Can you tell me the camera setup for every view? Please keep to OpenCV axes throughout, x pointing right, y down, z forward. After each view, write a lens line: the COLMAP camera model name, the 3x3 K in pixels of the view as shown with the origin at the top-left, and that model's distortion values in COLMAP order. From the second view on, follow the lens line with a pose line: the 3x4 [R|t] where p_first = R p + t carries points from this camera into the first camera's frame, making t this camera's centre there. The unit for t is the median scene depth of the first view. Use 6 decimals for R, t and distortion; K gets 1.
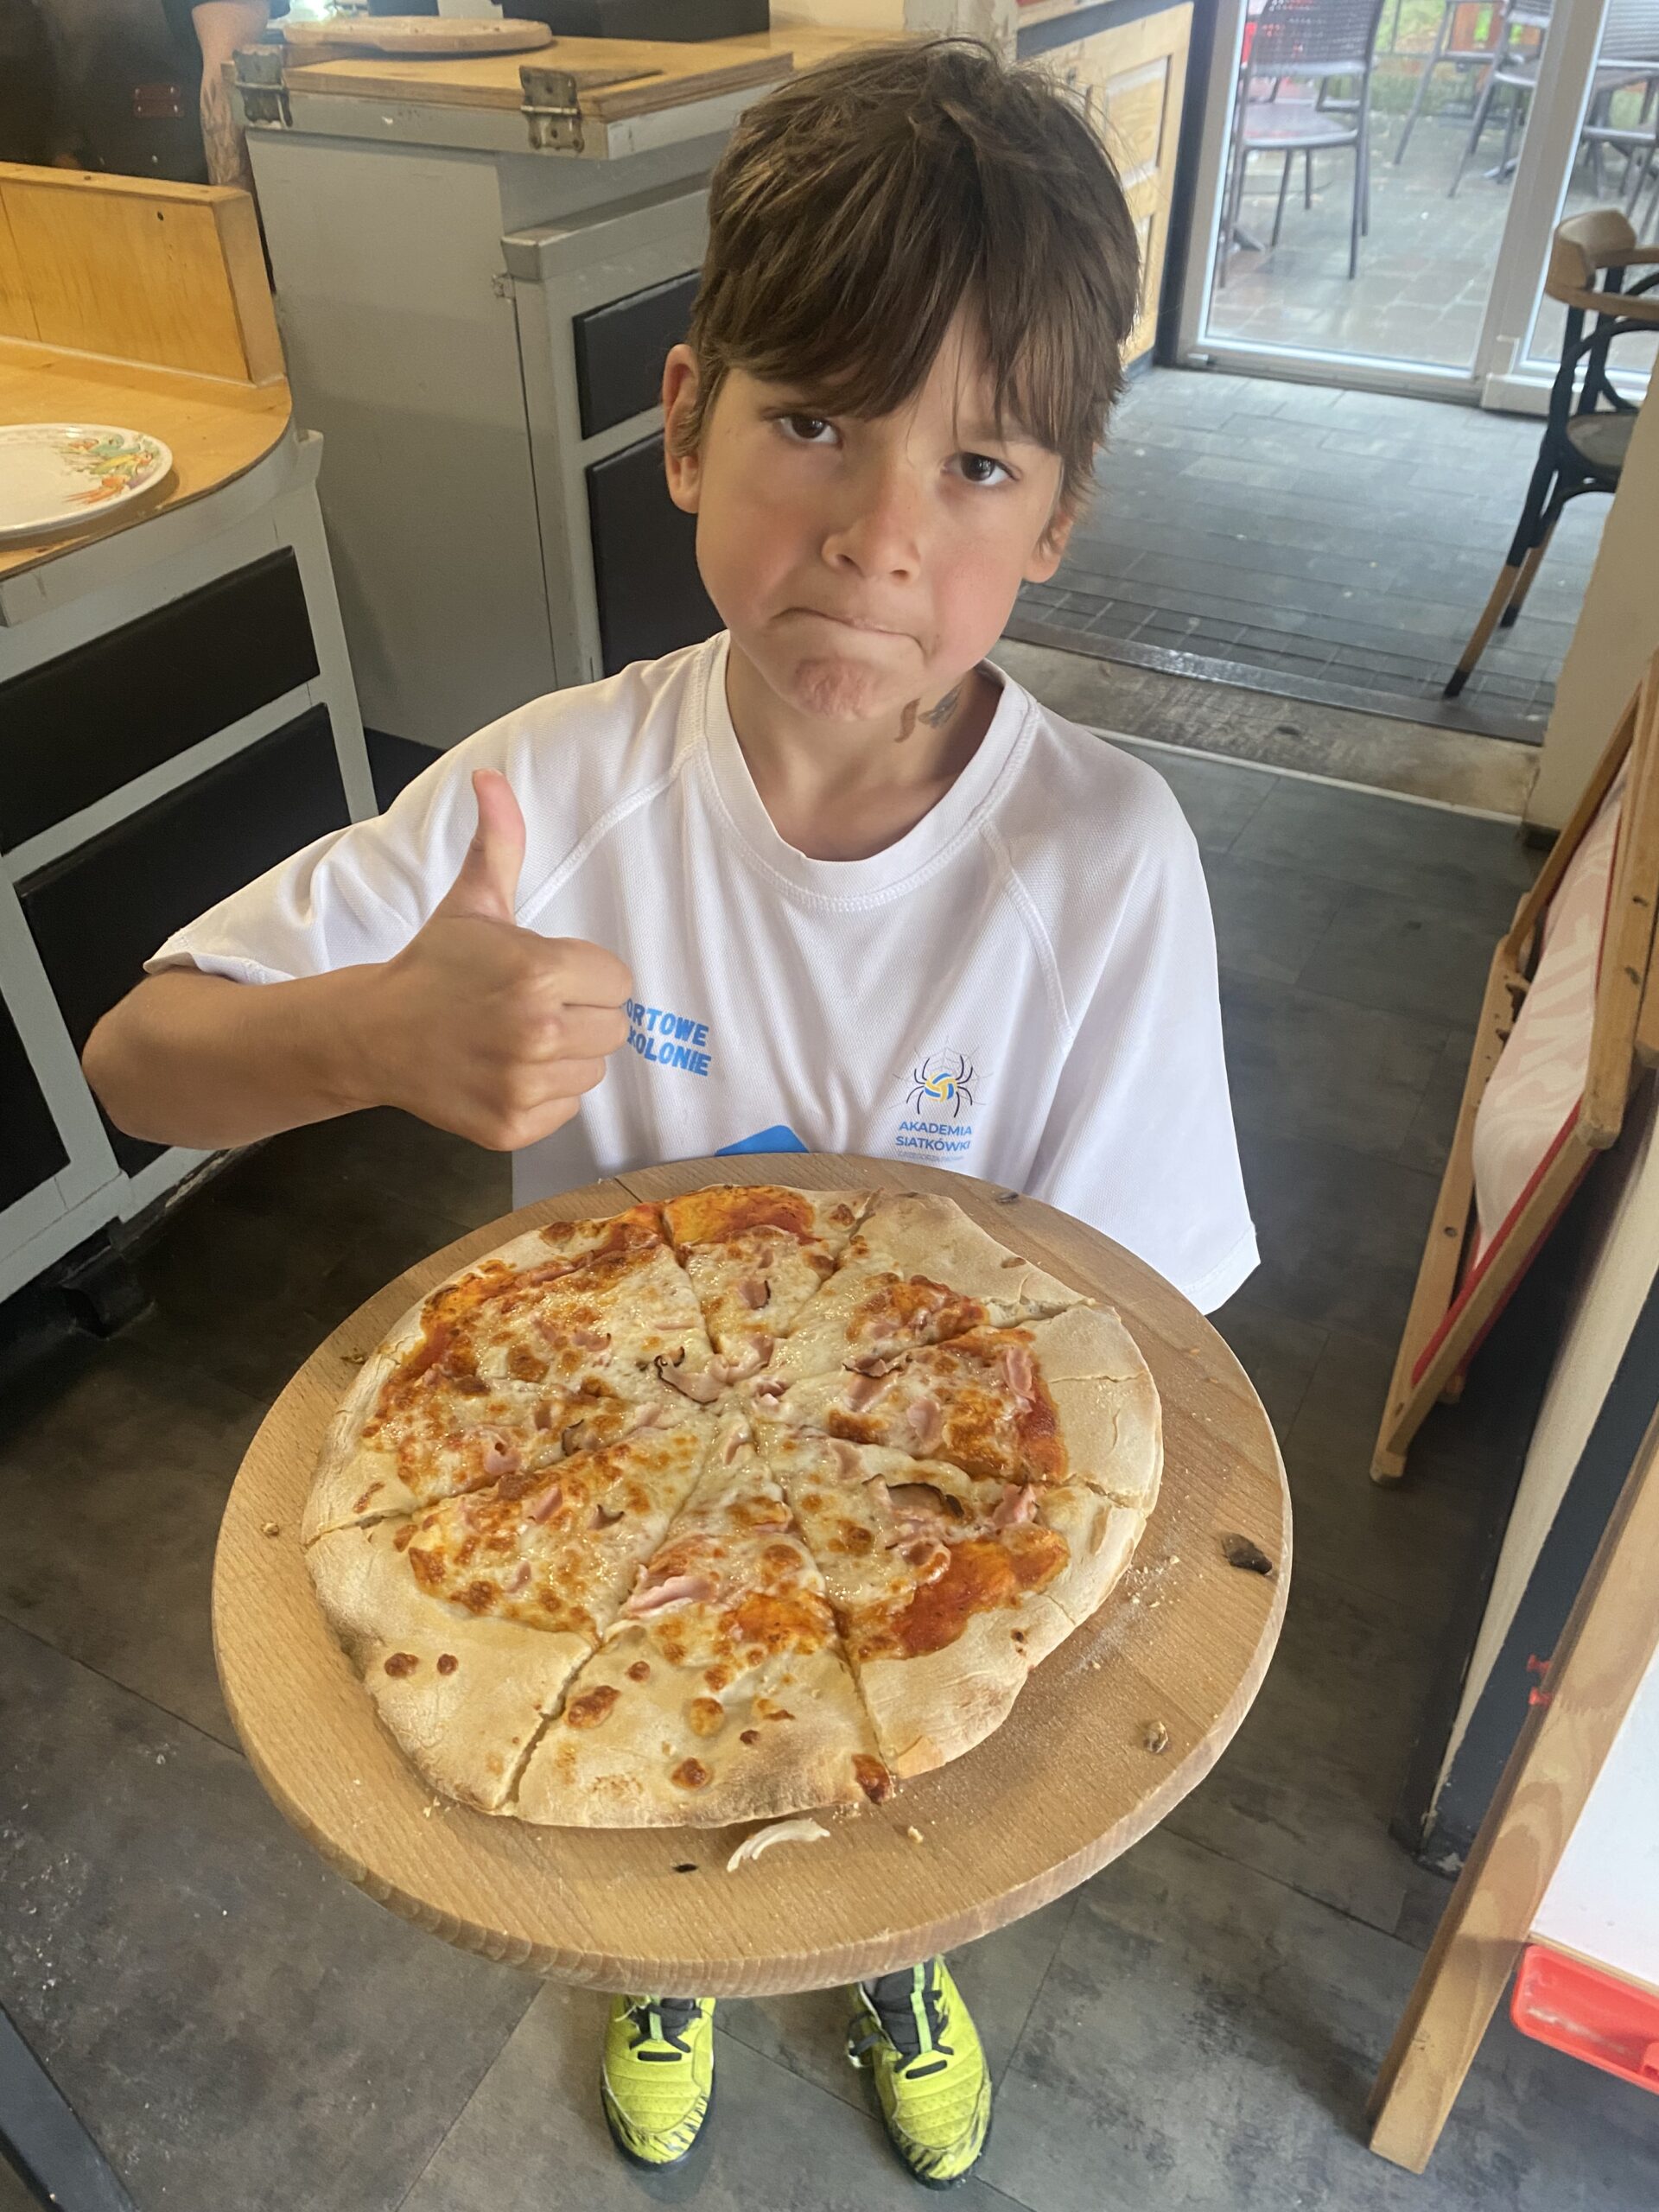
lens RADIAL K [[1668.8, 0, 825.1], [0, 1668.8, 1118.3], [0, 0, 1]] dist [0.002269, -0.002545]
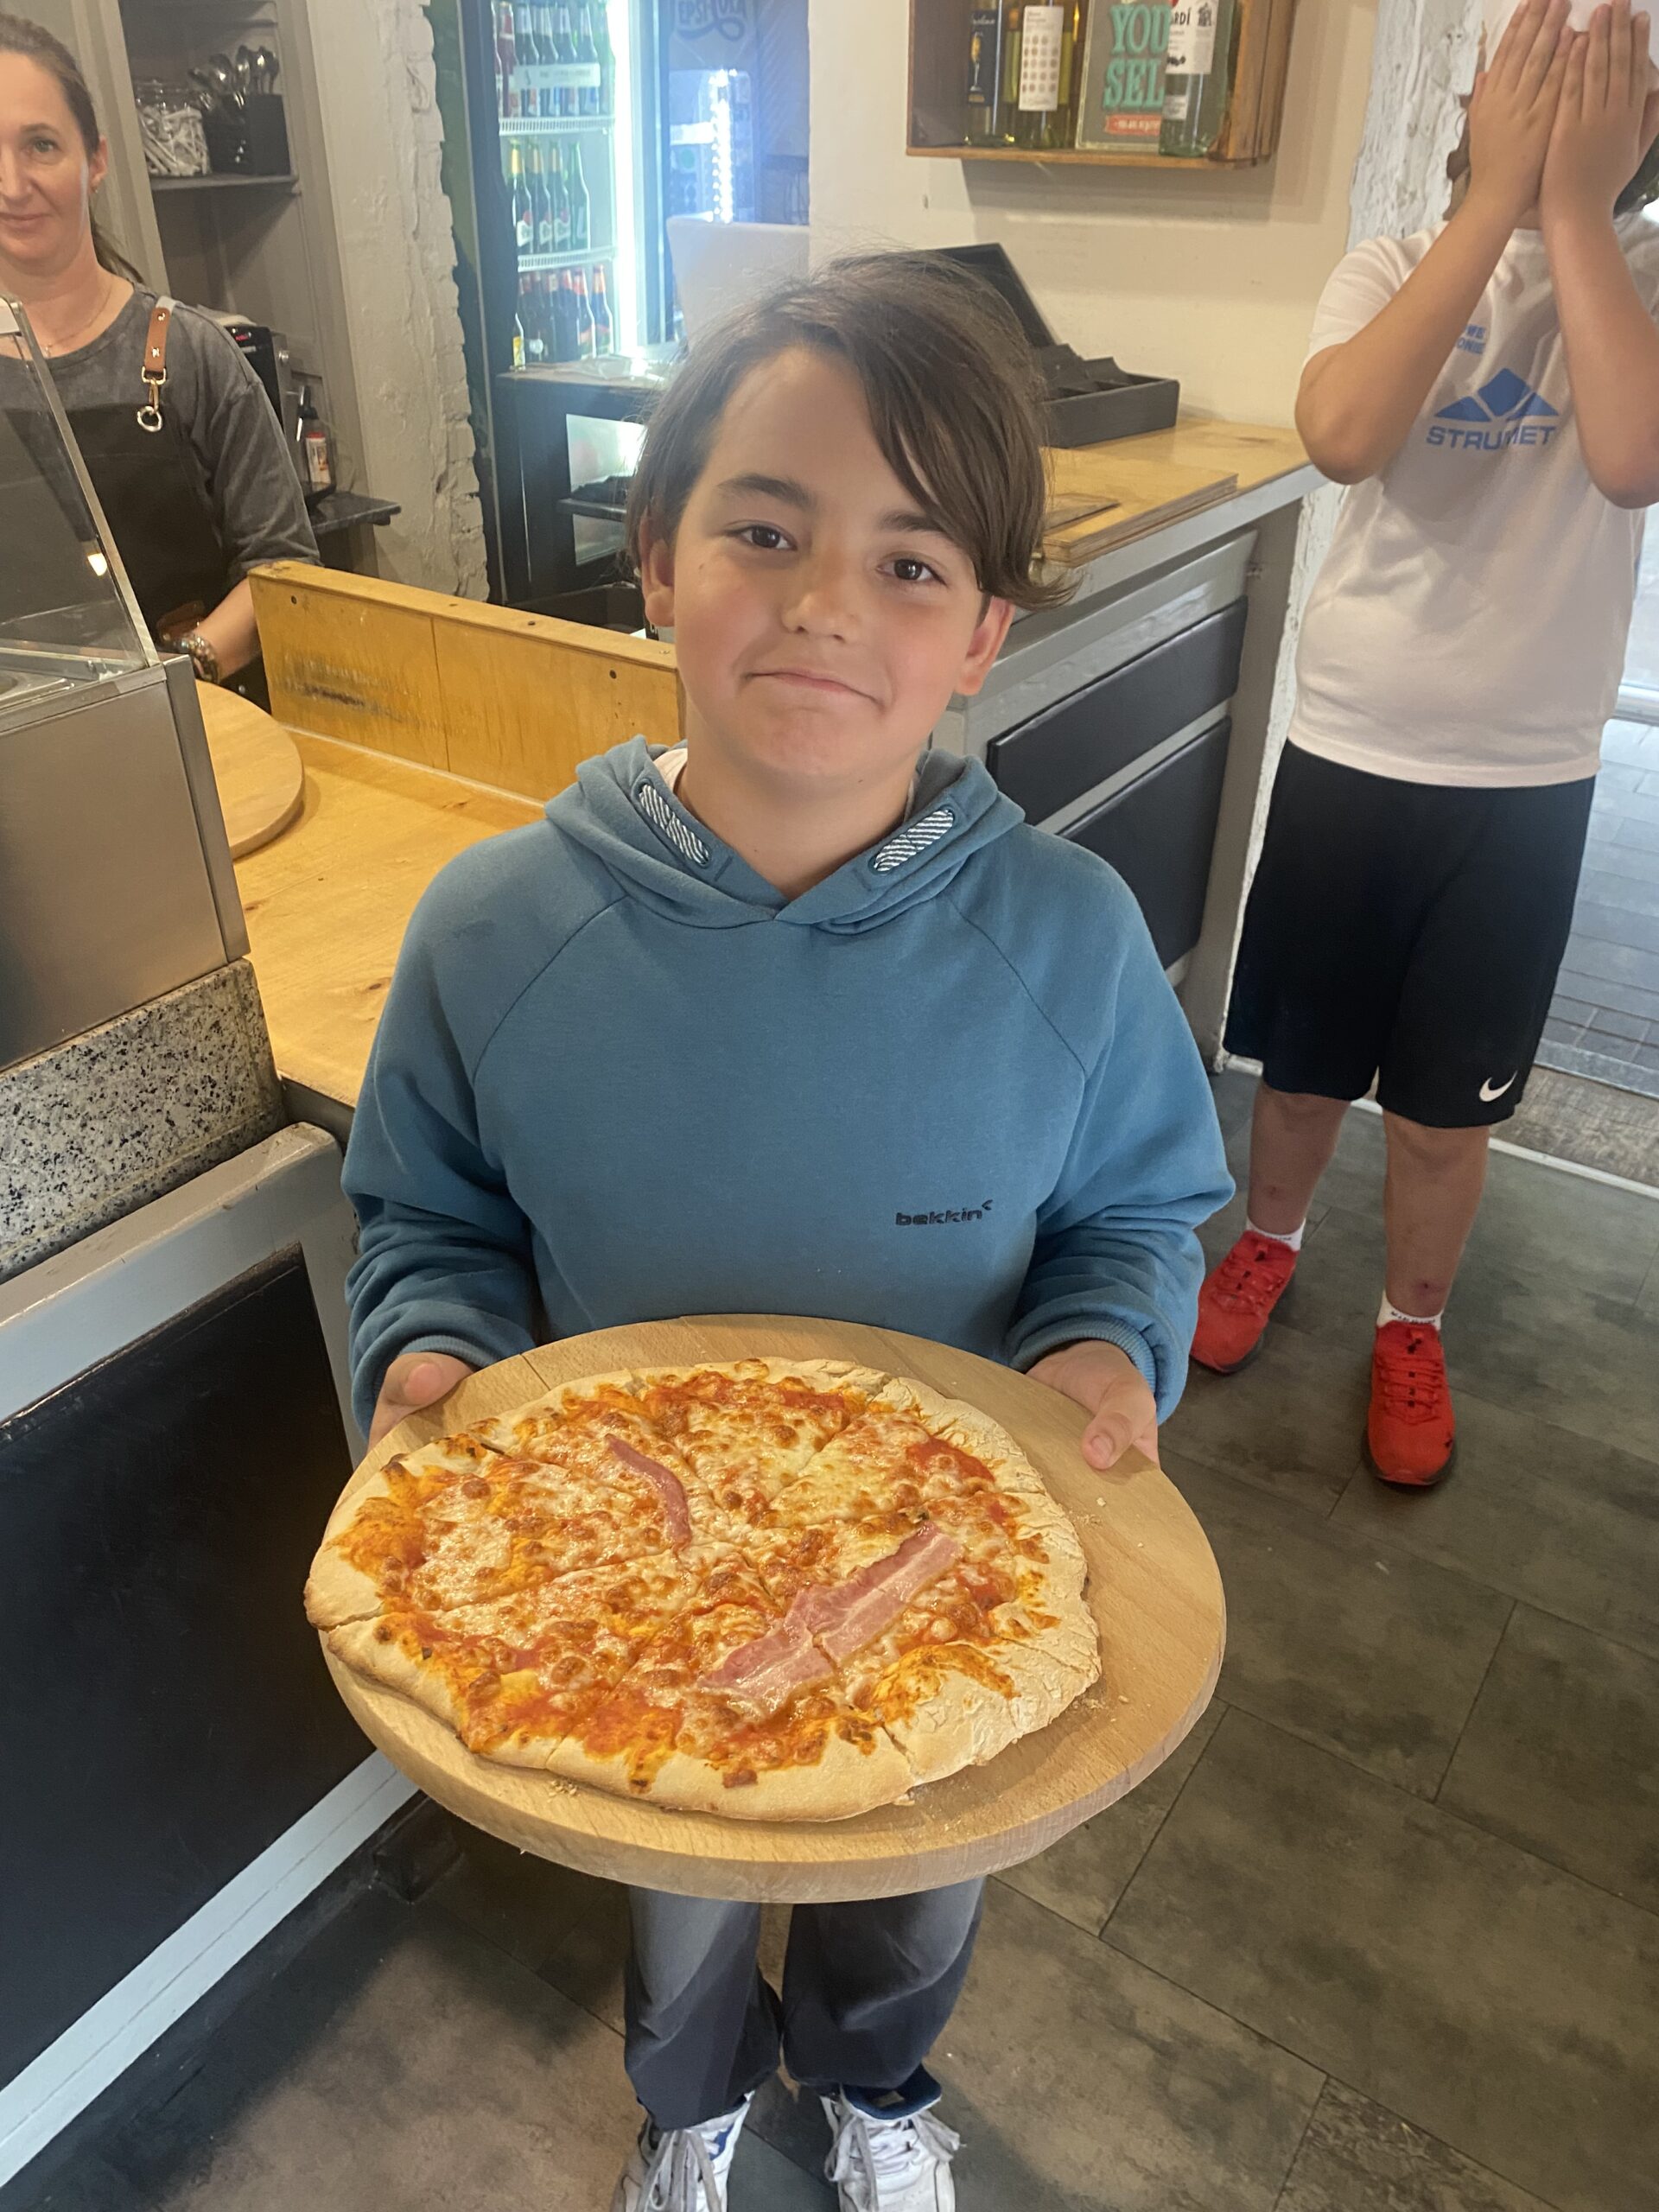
lens RADIAL K [[1668.8, 0, 826.2], [0, 1668.8, 1104.3], [0, 0, 1]] dist [0.002269, -0.002545]
pose [[0.995177, 0.062445, -0.075652, -0.146517], [-0.071000, 0.990679, -0.116247, -0.154301], [0.067688, 0.121057, 0.990335, 0.095819]]
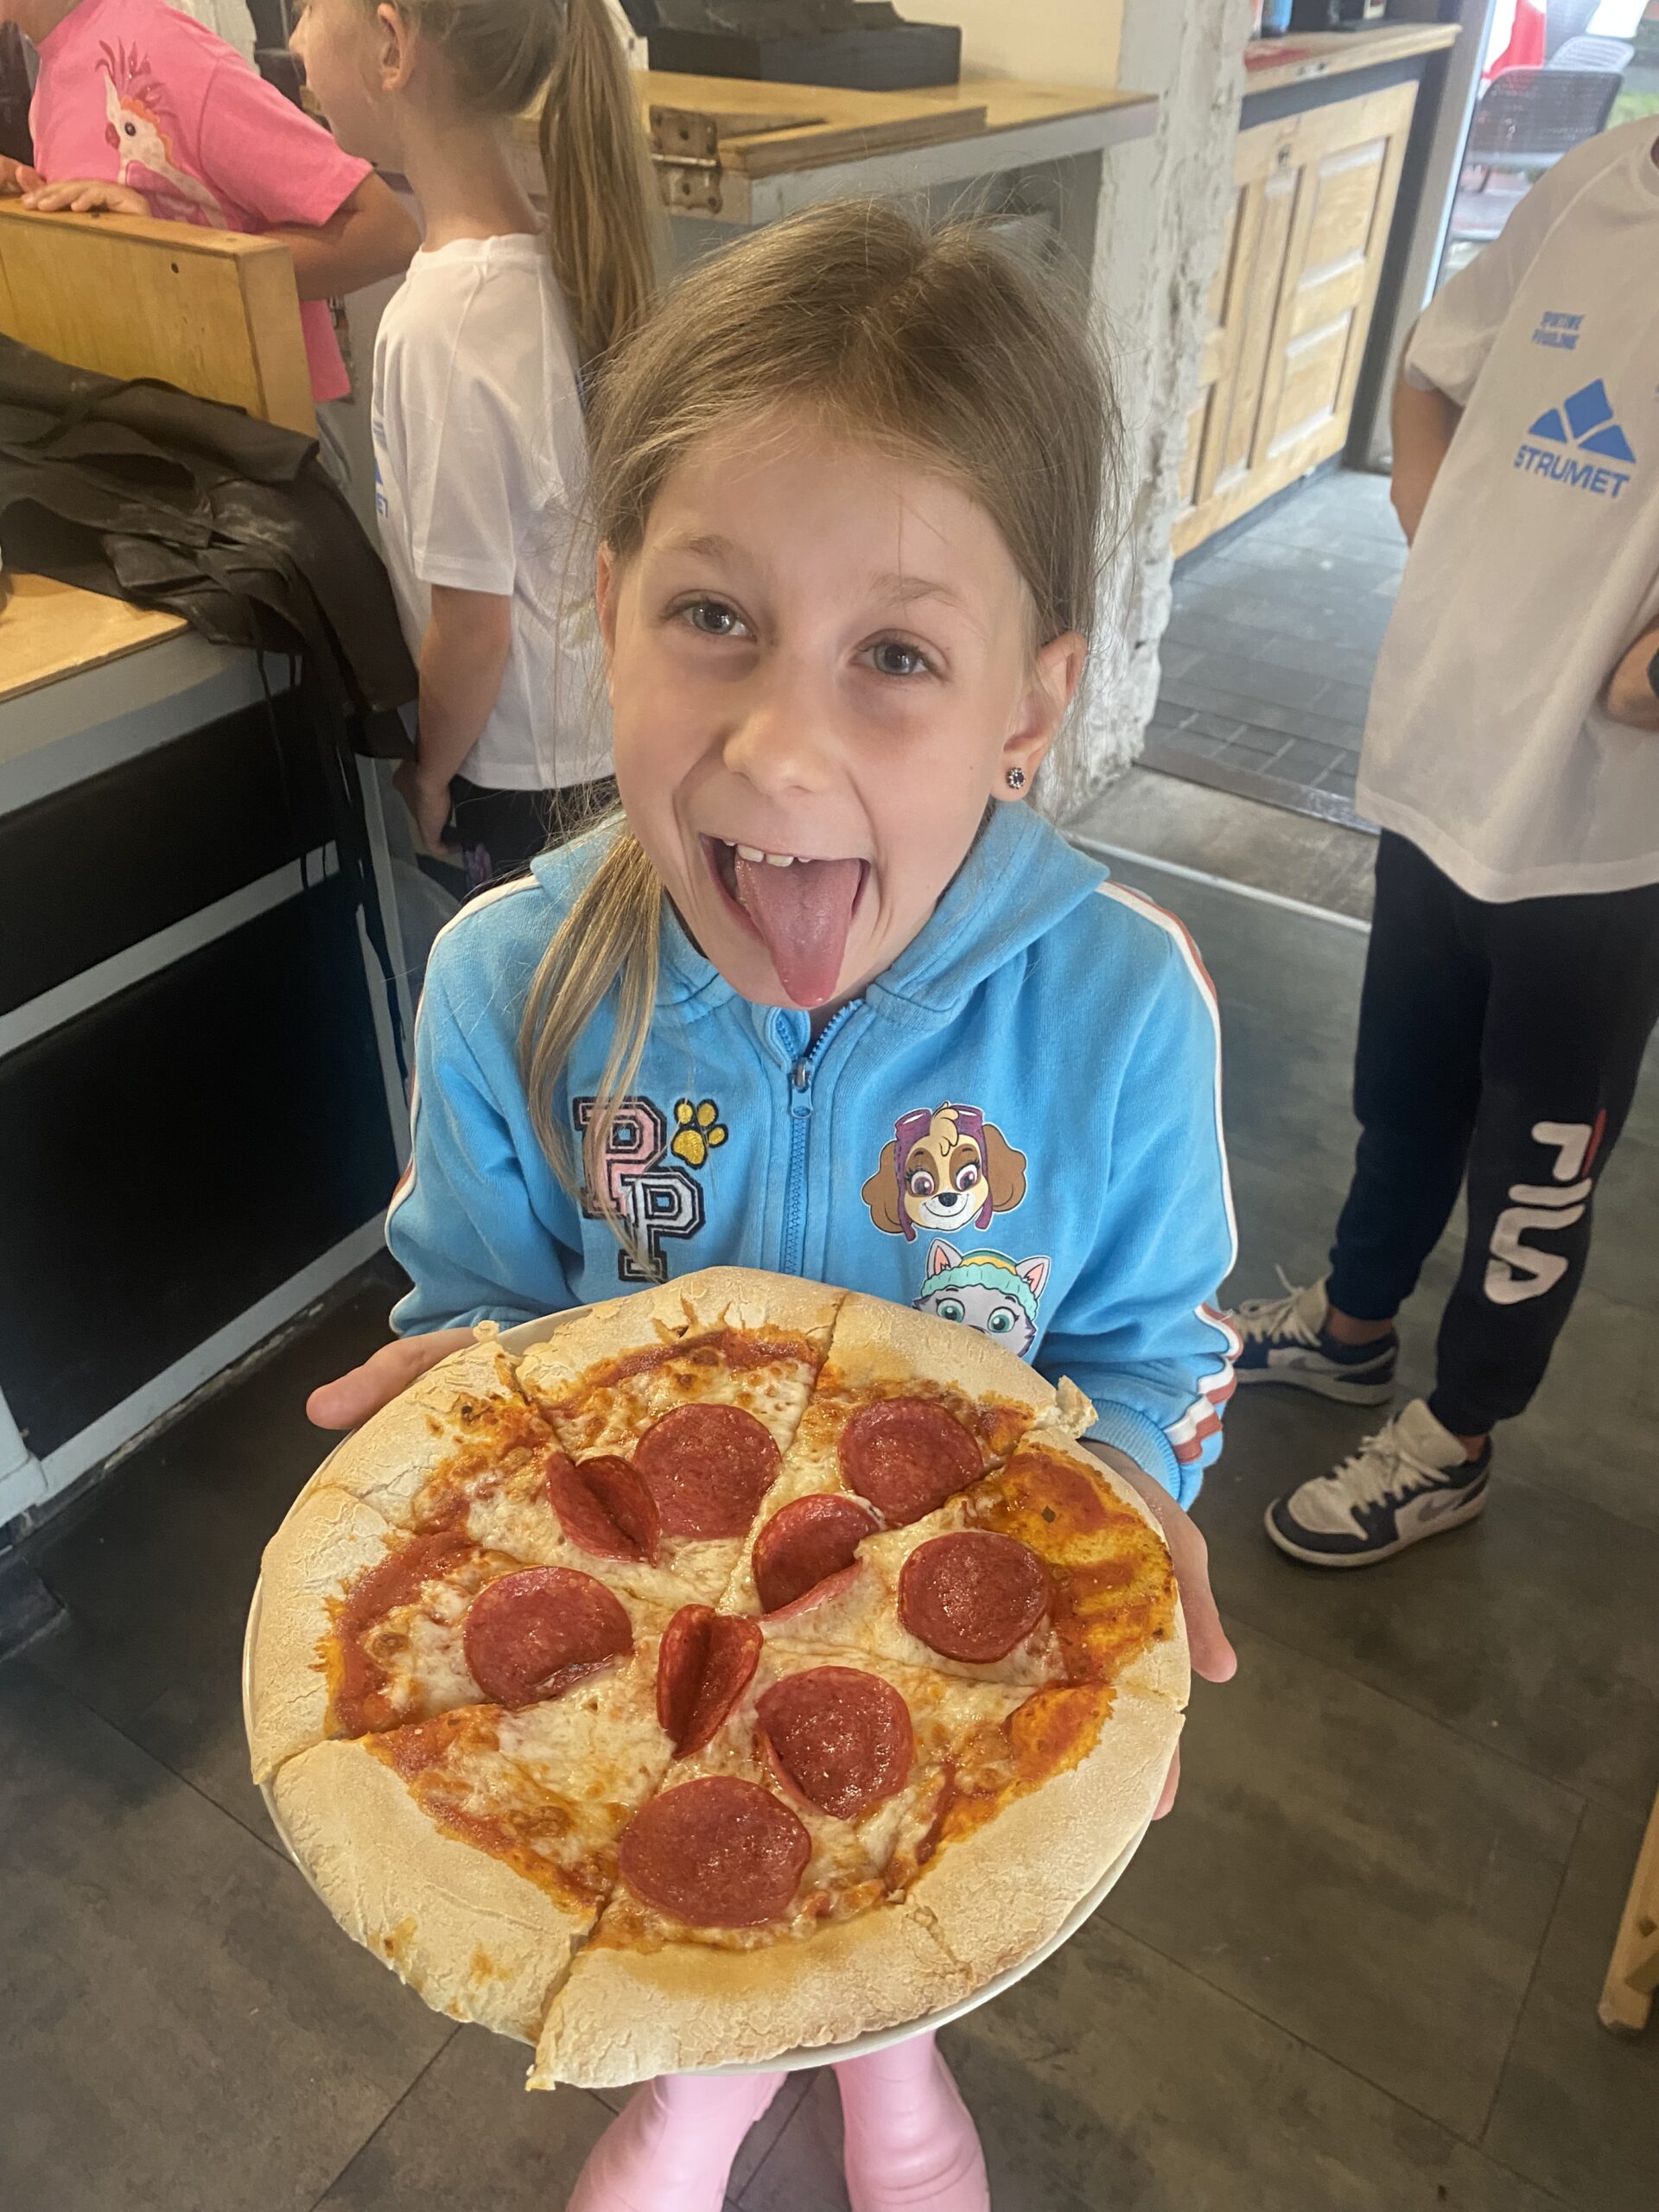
lens RADIAL K [[1668.8, 0, 829.1], [0, 1668.8, 1095.3], [0, 0, 1]] dist [0.002269, -0.002545]
pose [[0.995647, 0.075009, -0.055331, -0.013852], [-0.077197, 0.996271, -0.038528, -0.107946], [0.052235, 0.042631, 0.997724, 0.183773]]
